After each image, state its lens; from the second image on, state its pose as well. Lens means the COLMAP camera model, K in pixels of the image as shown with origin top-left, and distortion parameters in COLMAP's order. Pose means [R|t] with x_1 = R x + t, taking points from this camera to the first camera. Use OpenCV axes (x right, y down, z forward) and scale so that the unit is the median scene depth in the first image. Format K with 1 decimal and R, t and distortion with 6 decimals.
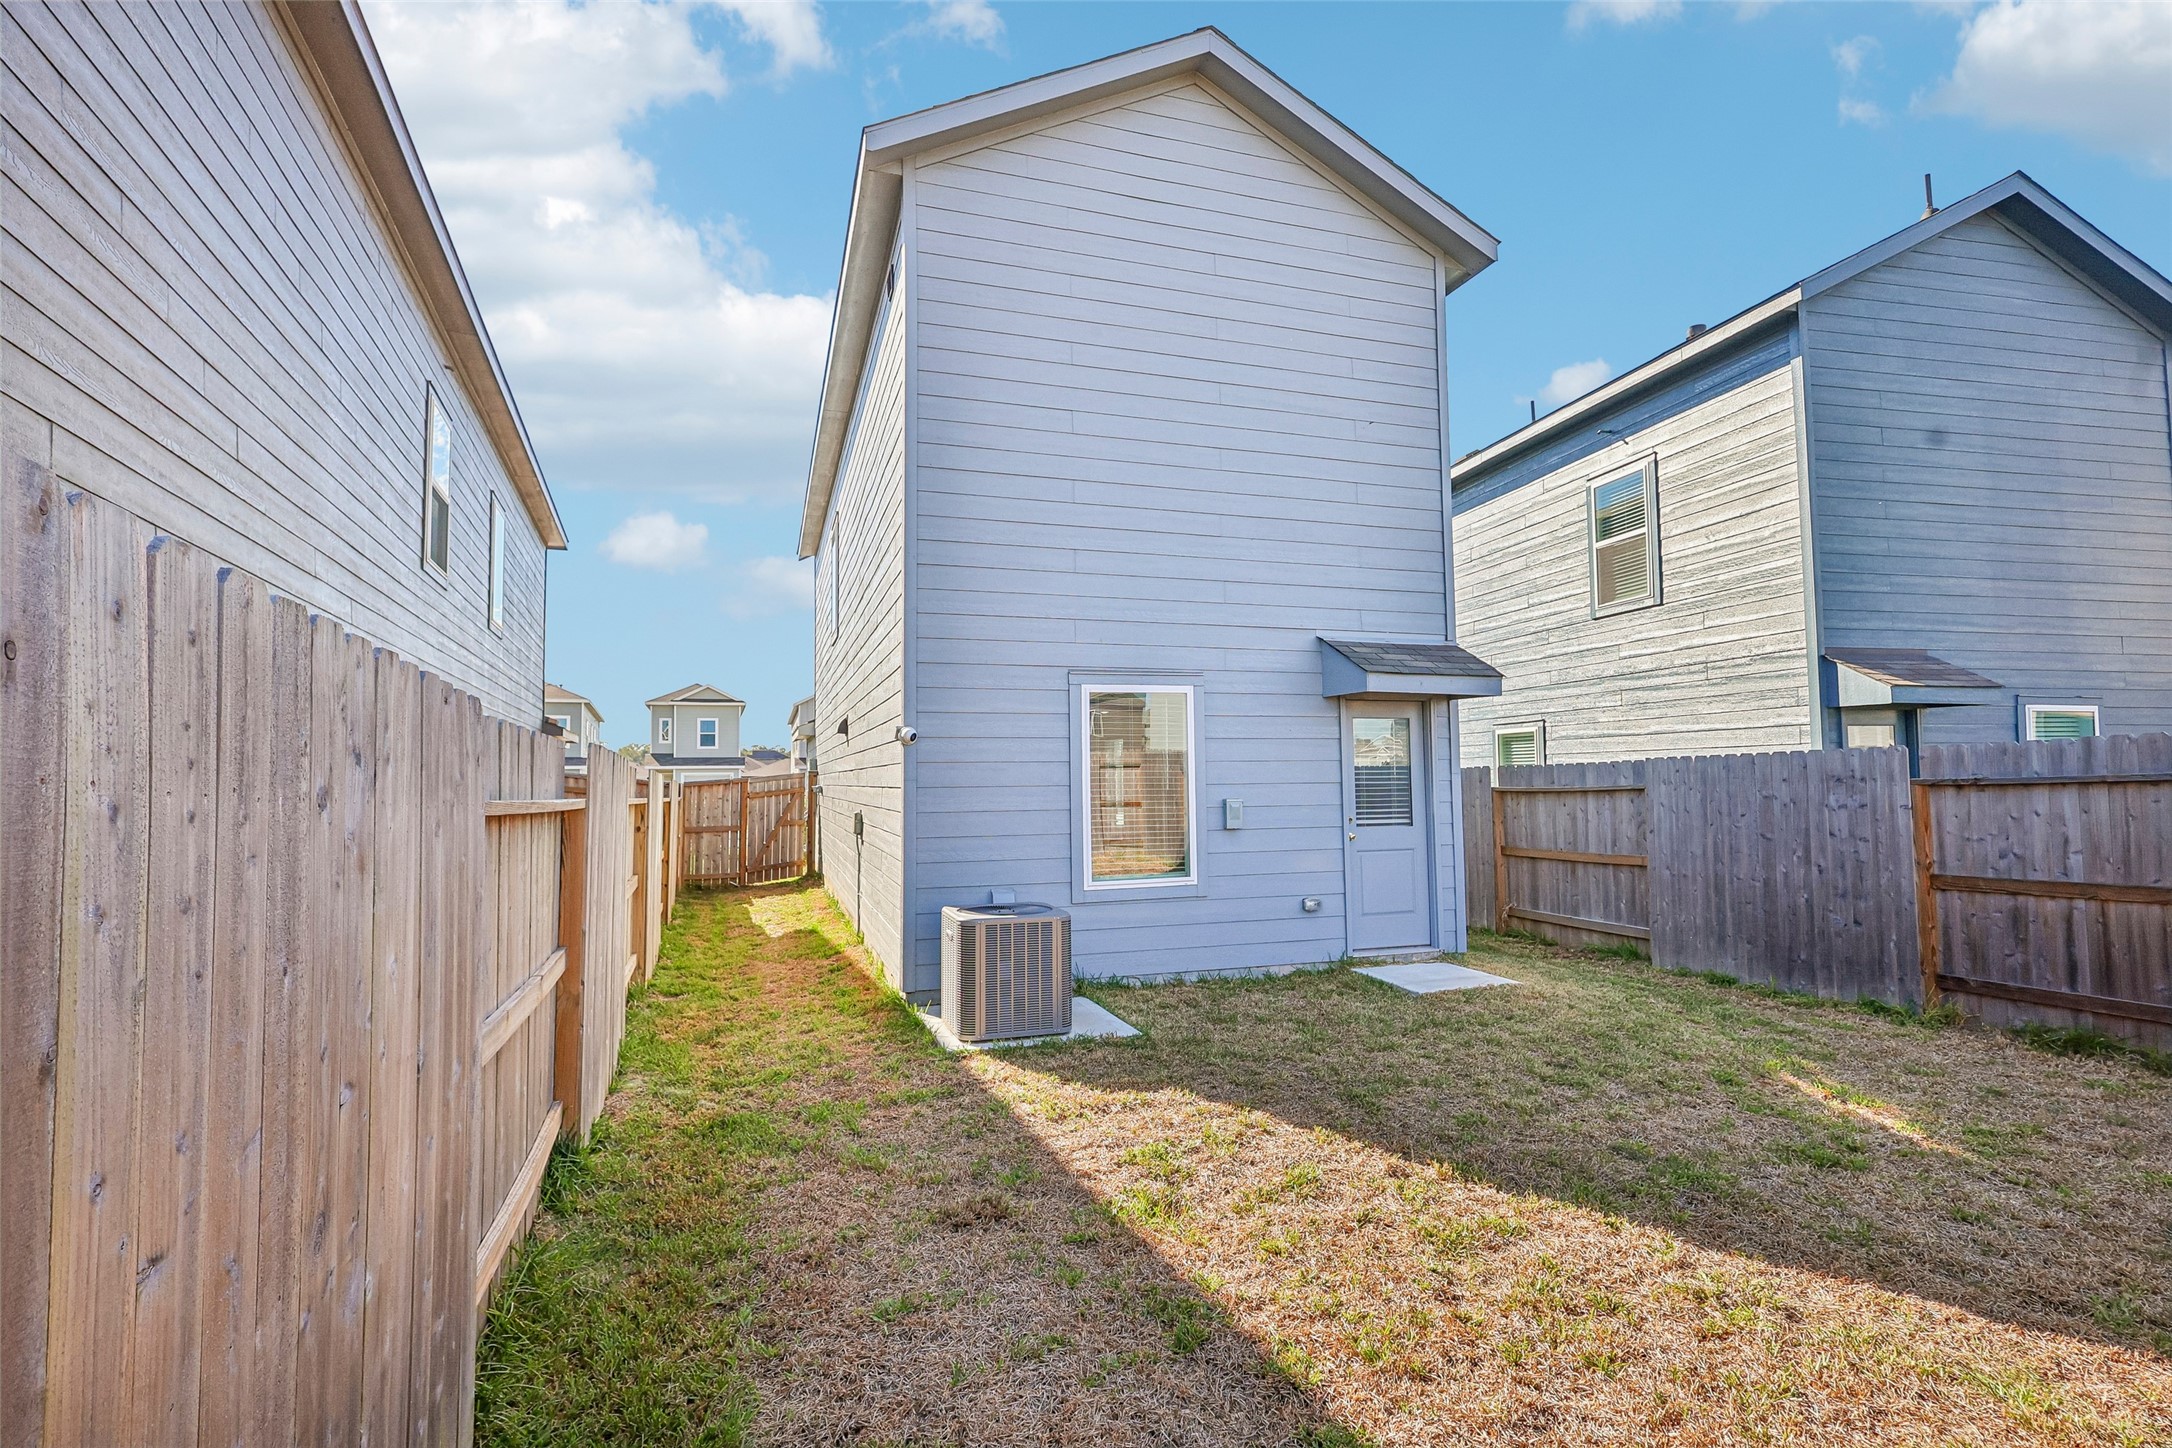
lens RADIAL K [[1009.7, 0, 1087.7], [0, 1009.7, 734.7], [0, 0, 1]] dist [-0.003867, 0.002565]
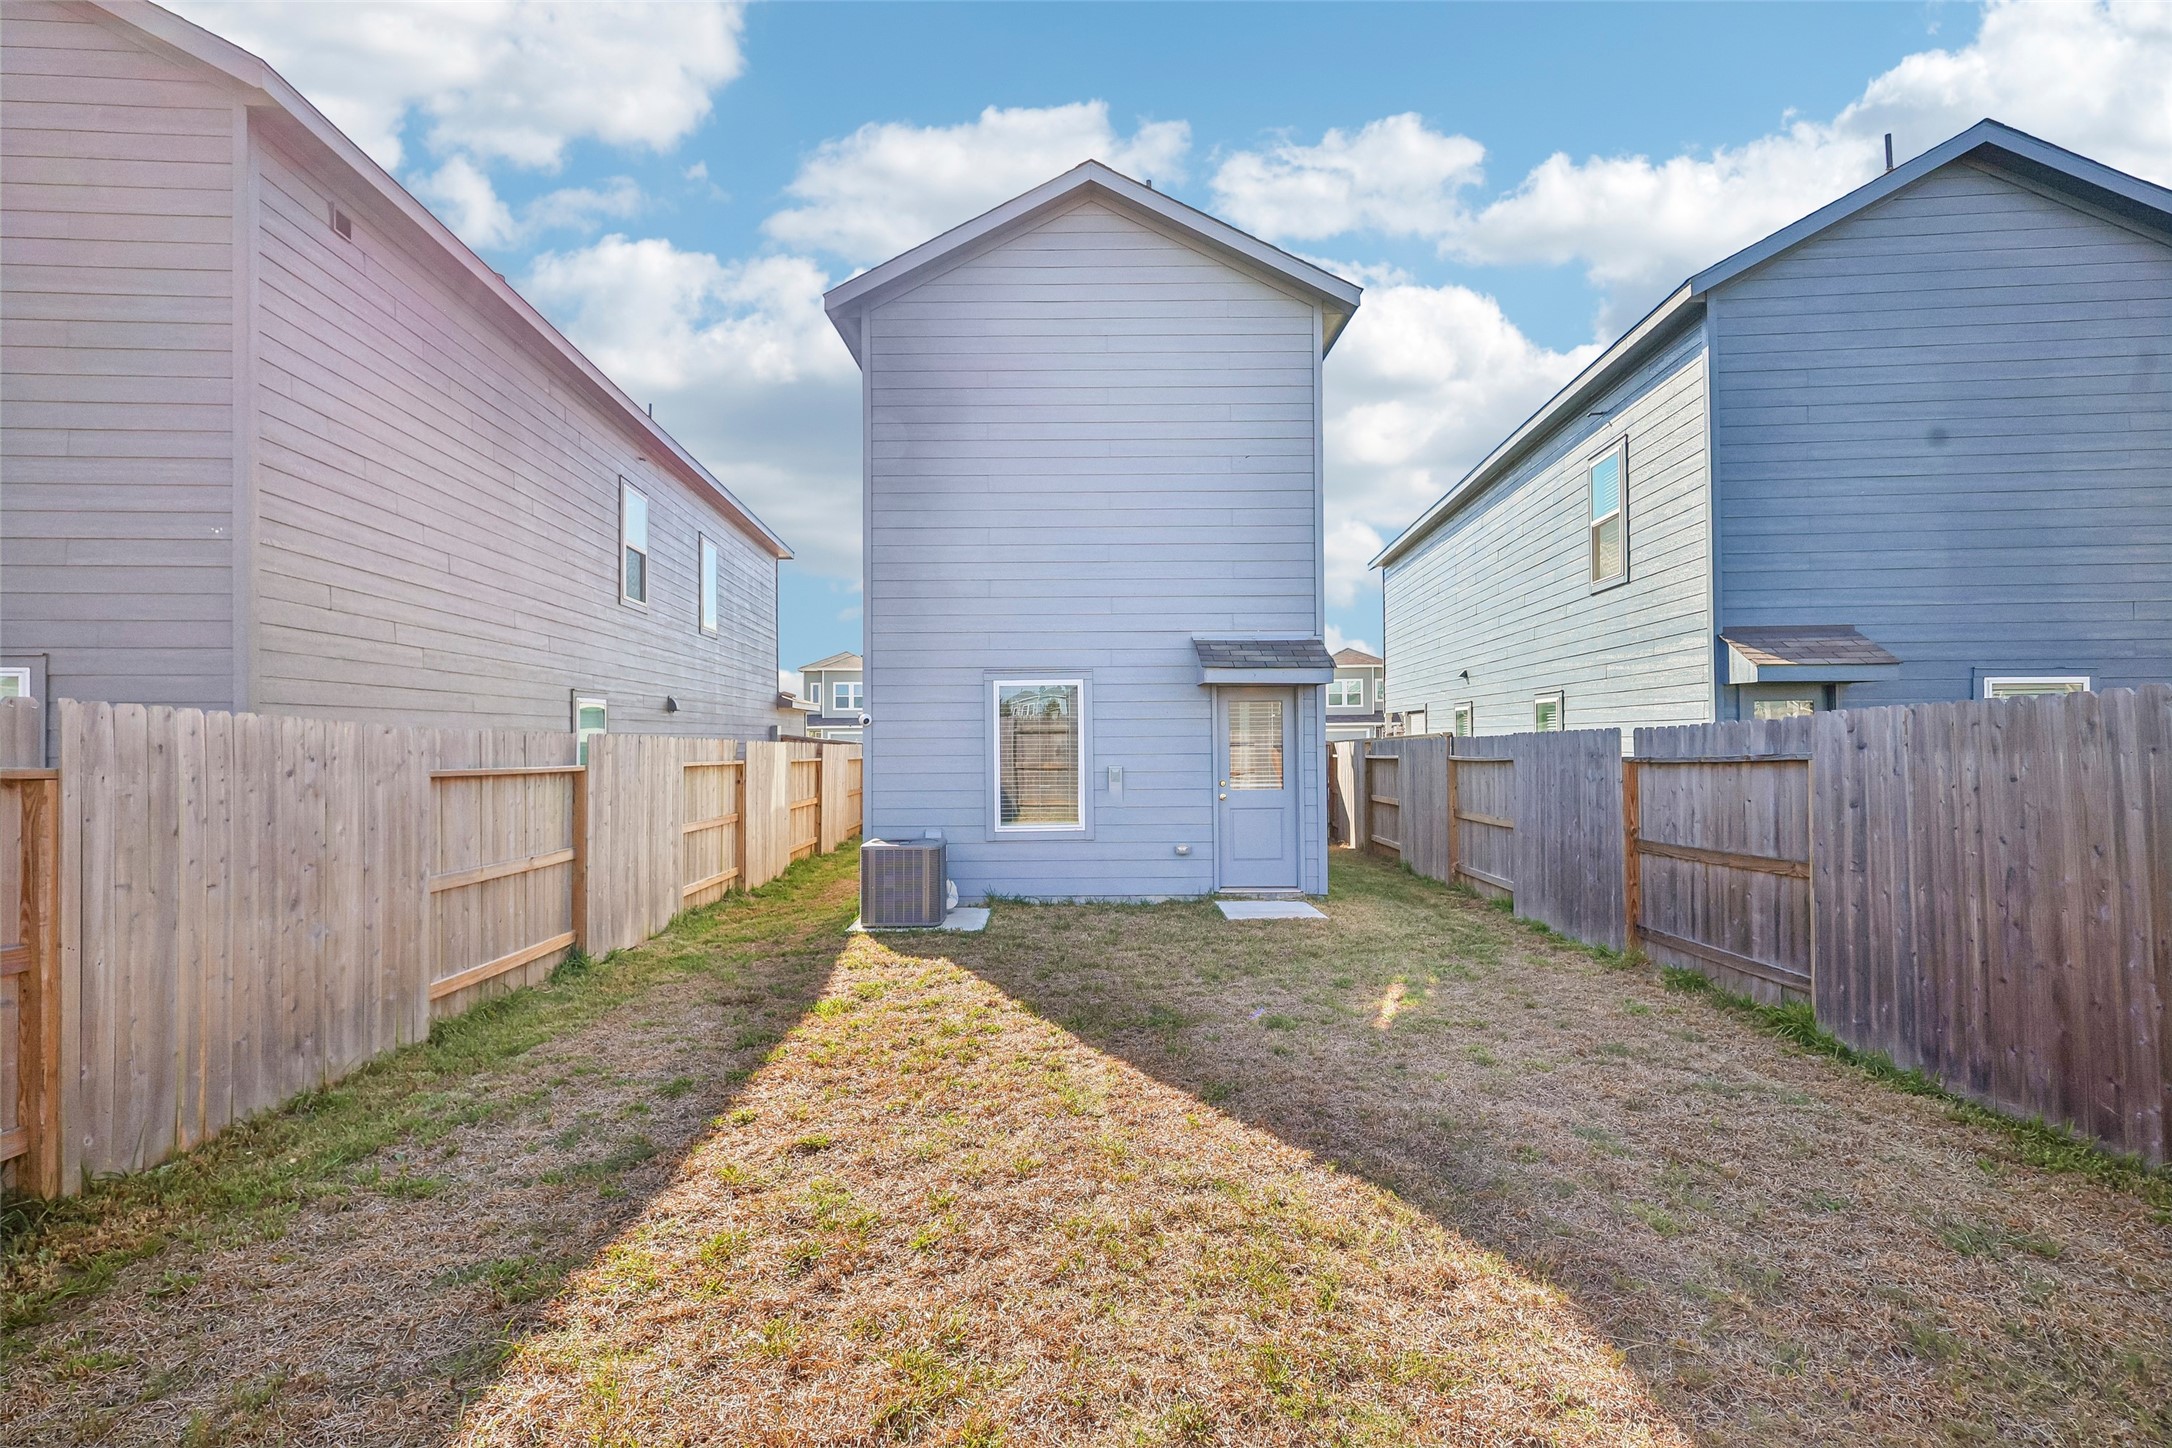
lens RADIAL K [[1009.7, 0, 1083.2], [0, 1009.7, 734.9], [0, 0, 1]] dist [-0.003867, 0.002565]
pose [[0.954248, 0.002230, -0.299010, 0.457710], [0.010909, 0.999047, 0.042268, -0.029129], [0.298819, -0.043597, 0.953314, -0.229047]]
